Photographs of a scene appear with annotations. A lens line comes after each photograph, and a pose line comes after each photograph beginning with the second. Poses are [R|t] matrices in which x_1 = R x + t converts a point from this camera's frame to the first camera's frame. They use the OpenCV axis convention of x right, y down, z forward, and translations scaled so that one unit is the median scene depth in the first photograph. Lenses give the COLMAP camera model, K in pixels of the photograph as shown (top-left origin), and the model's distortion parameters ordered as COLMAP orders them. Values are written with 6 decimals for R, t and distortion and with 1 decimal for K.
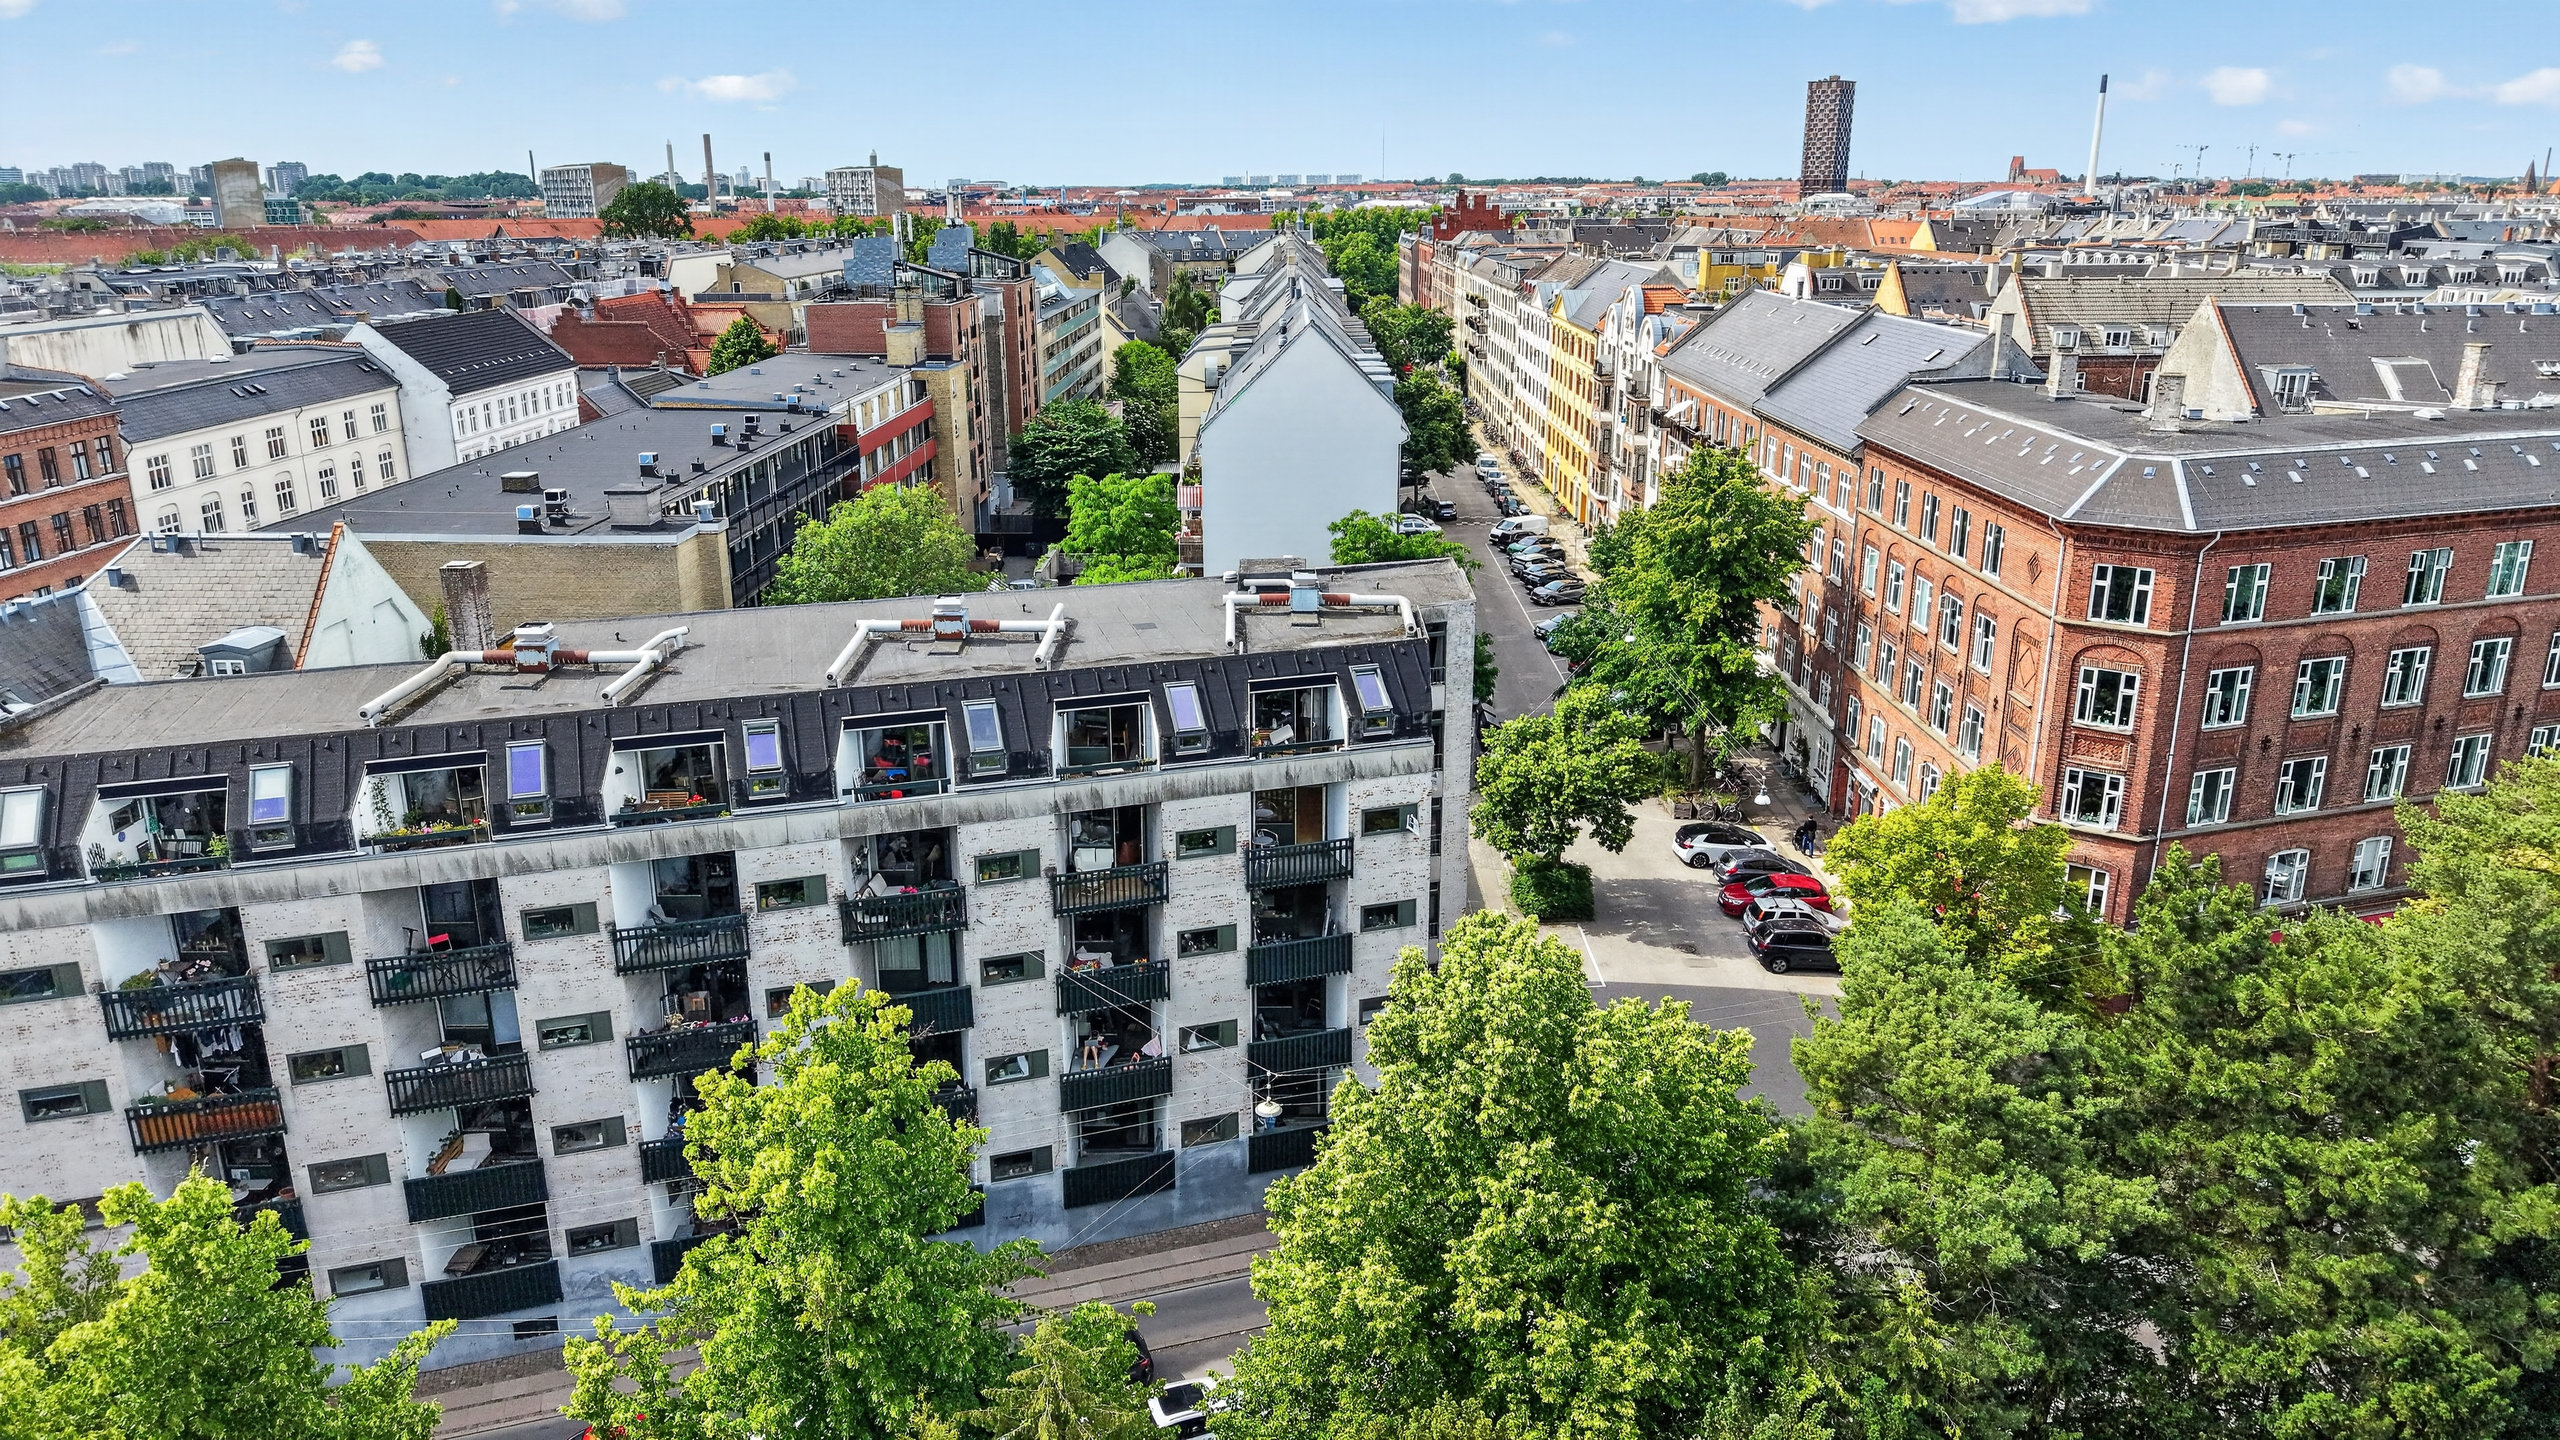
lens RADIAL K [[1739.2, 0, 1276.9], [0, 1739.2, 723.4], [0, 0, 1]] dist [0.010315, -0.003124]
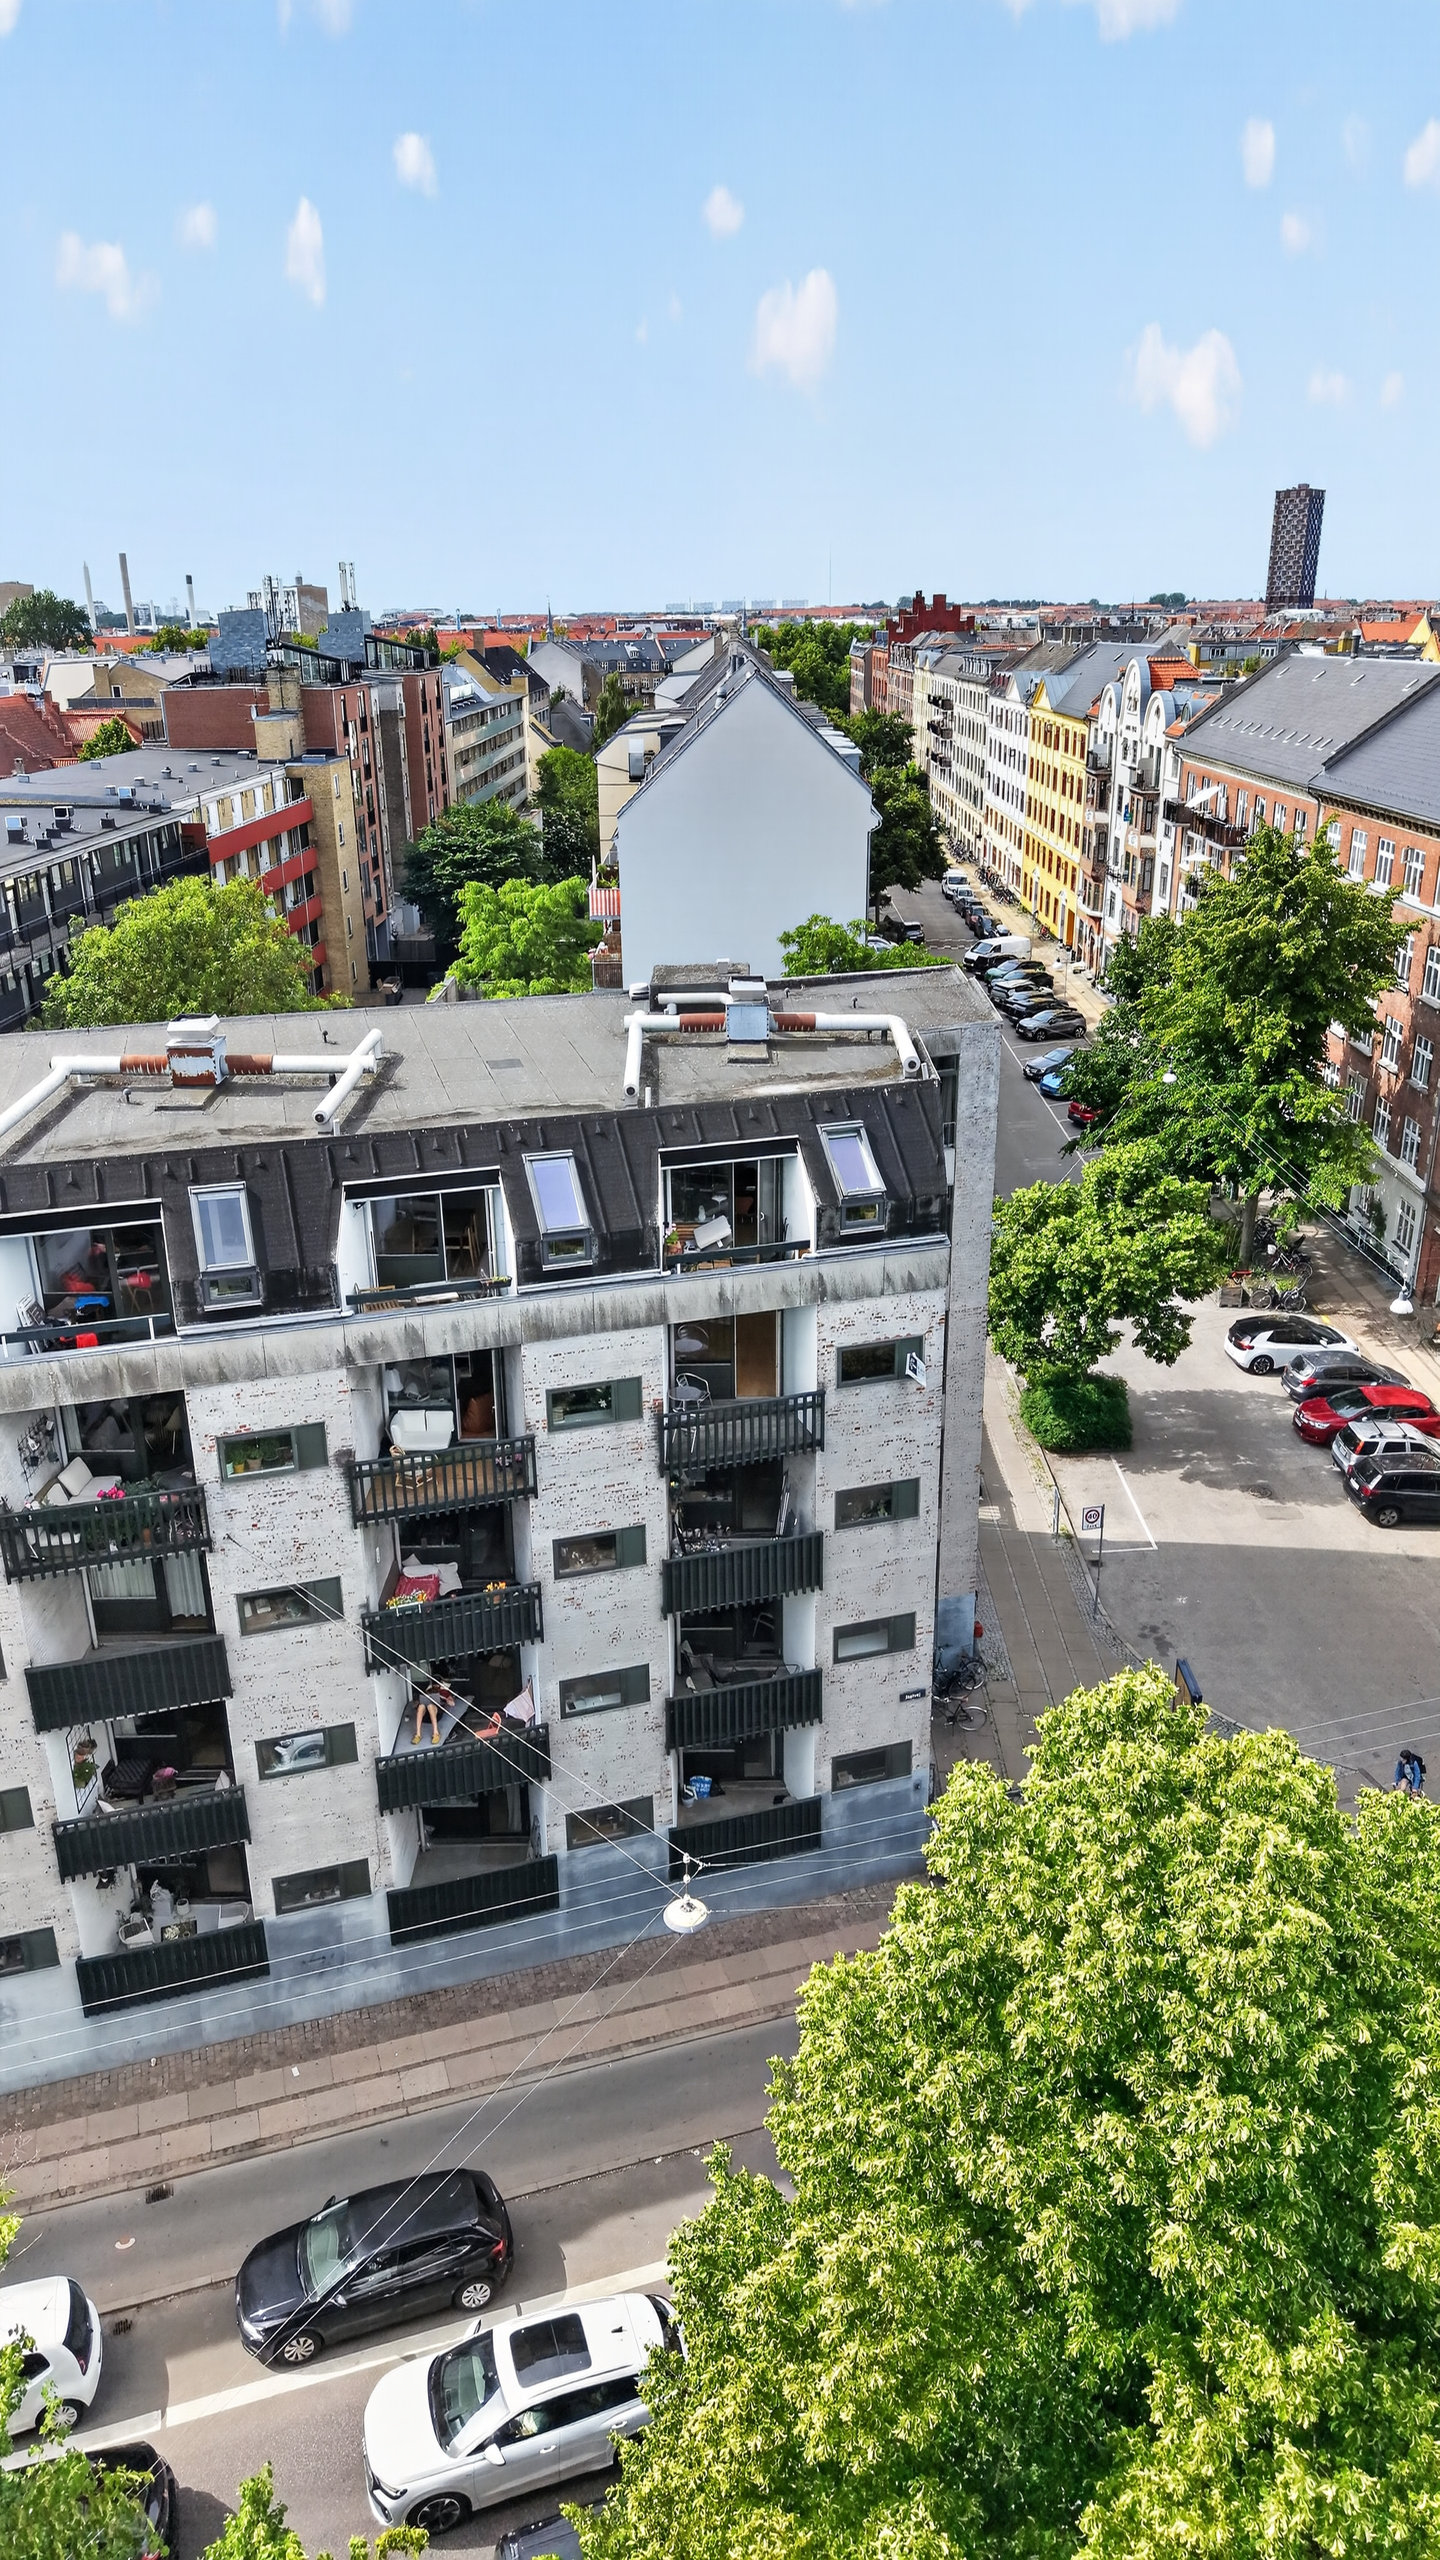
lens RADIAL K [[1739.2, 0, 734.5], [0, 1739.2, 1280.2], [0, 0, 1]] dist [0.010315, -0.003124]
pose [[0.999960, -0.007594, 0.004725, 0.004860], [0.007268, 0.997830, 0.065437, -0.011280], [-0.005212, -0.065401, 0.997845, 0.228062]]
